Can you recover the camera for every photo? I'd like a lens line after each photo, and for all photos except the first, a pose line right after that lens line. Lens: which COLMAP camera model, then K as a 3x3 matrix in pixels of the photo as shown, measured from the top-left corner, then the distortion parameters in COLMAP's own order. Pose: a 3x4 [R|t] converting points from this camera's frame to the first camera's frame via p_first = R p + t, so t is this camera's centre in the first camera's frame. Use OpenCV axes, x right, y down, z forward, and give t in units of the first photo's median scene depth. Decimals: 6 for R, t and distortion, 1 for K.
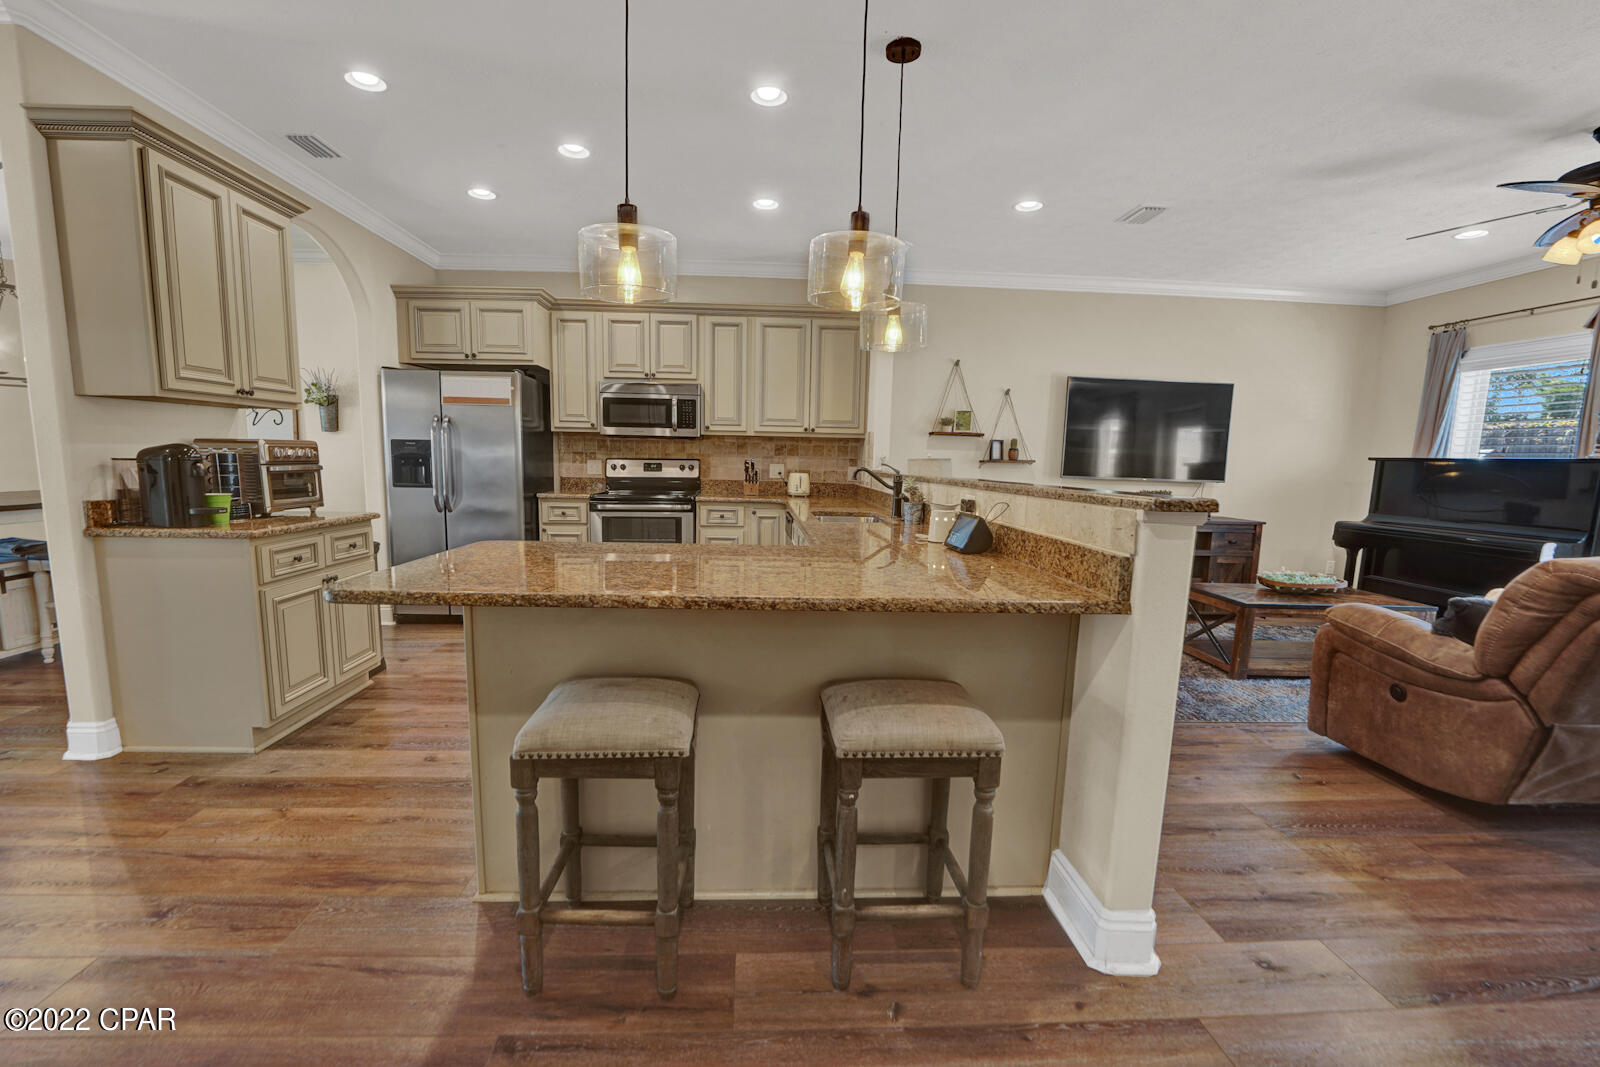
lens RADIAL K [[670.4, 0, 789.2], [0, 670.4, 551.9], [0, 0, 1]] dist [-0.032965, 0.004541]
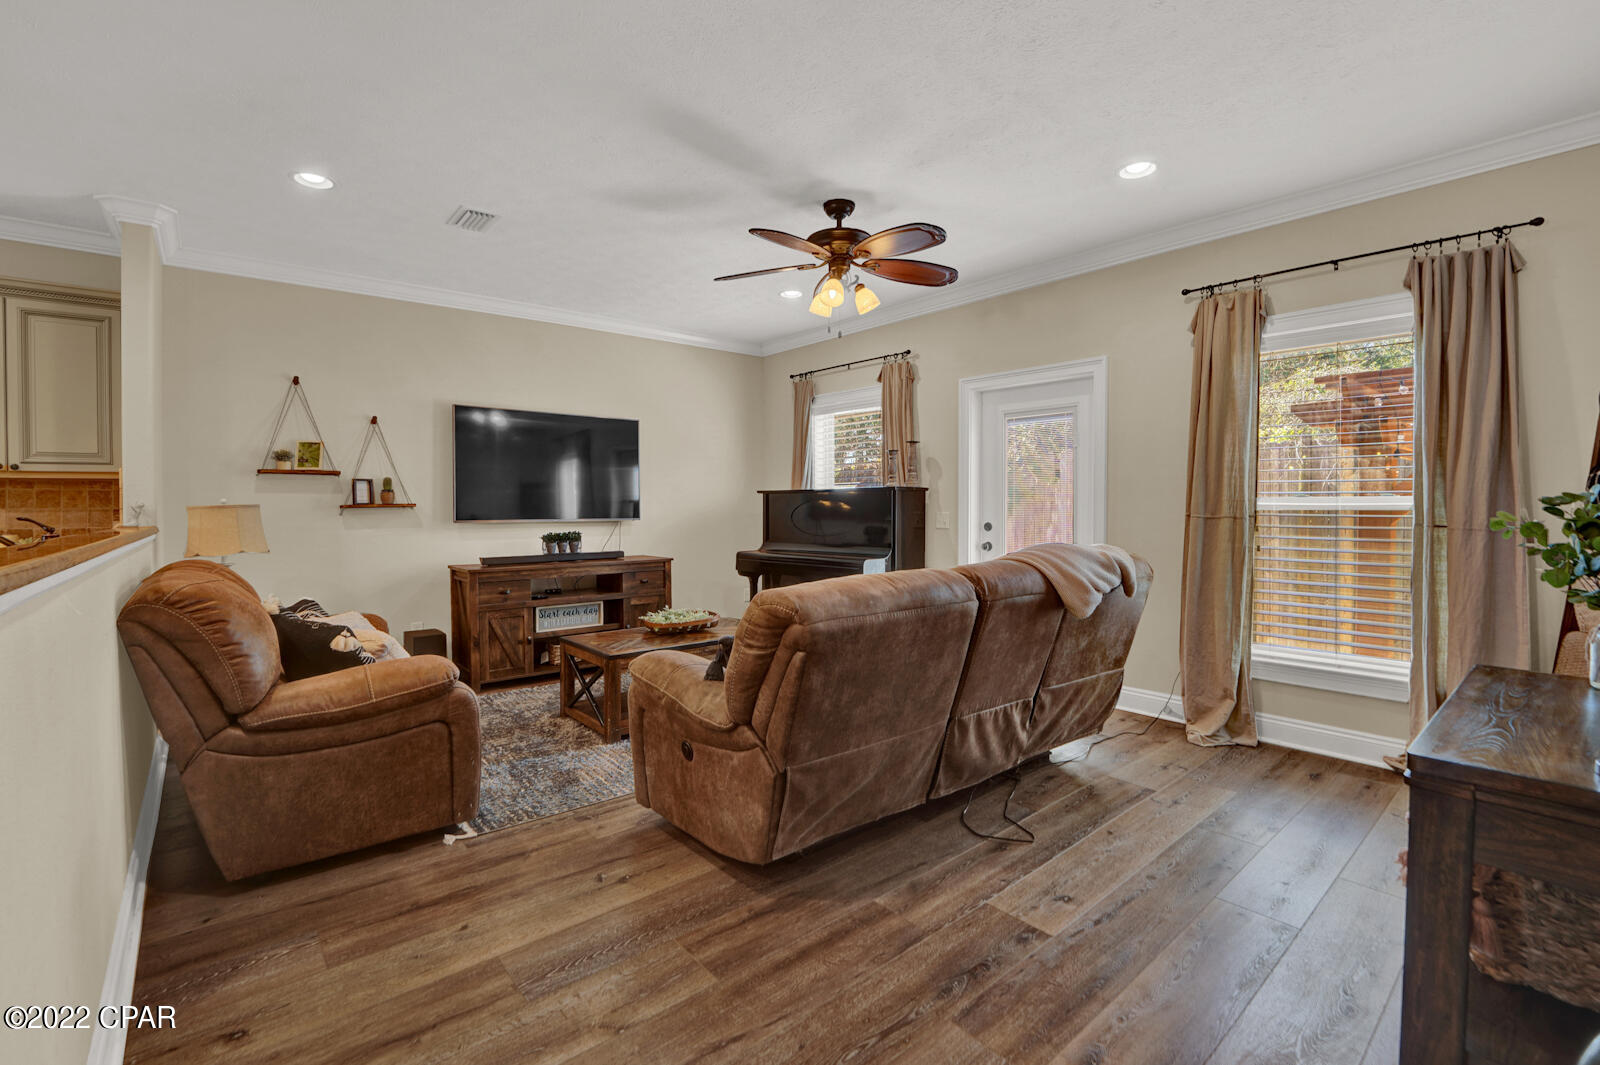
lens RADIAL K [[706.0, 0, 785.3], [0, 706.0, 515.7], [0, 0, 1]] dist [-0.029233, 0.000142]
pose [[0.797052, -0.037509, 0.602744, 0.264085], [0.108629, 0.990695, -0.081997, -0.004077], [-0.594060, 0.130832, 0.793710, 0.068161]]
